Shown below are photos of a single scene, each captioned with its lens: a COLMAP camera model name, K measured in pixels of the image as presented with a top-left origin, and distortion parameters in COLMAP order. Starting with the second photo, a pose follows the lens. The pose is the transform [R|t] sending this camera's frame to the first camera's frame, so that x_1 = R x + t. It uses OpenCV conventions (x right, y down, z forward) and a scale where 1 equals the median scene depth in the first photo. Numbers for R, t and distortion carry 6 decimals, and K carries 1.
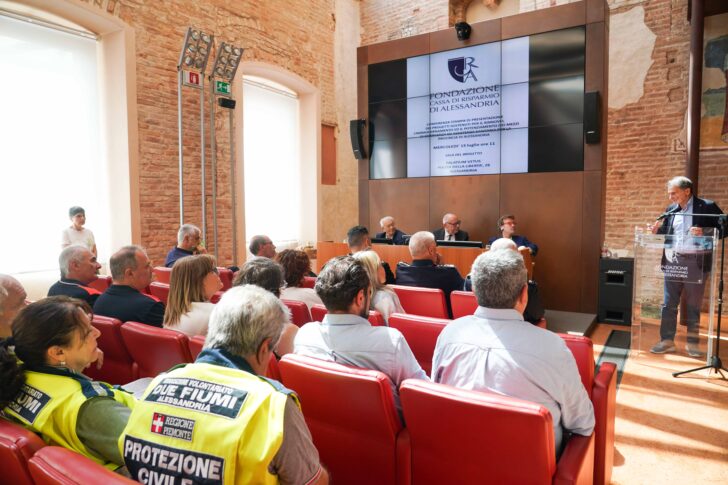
lens RADIAL K [[491.3, 0, 364.0], [0, 491.3, 242.5], [0, 0, 1]] dist [-0.033981, 0.019024]
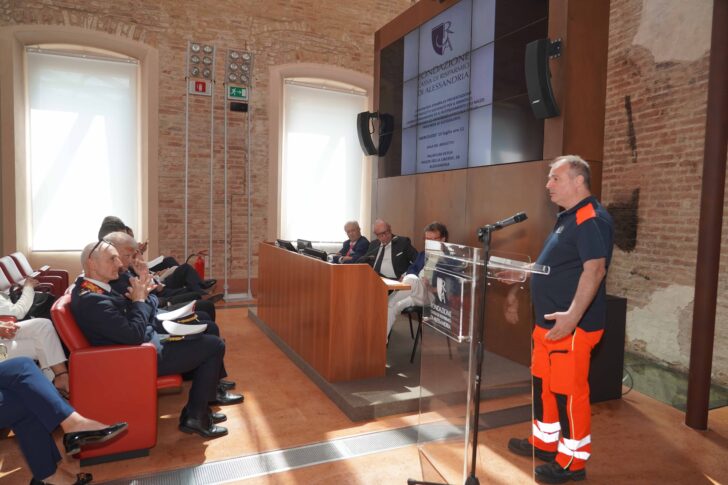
lens RADIAL K [[496.7, 0, 364.0], [0, 496.7, 242.5], [0, 0, 1]] dist [-0.021168, 0.005064]
pose [[0.836122, 0.060937, -0.545148, 0.547967], [-0.067083, 0.997710, 0.008637, -0.019694], [0.544426, 0.029349, 0.838295, 0.259002]]
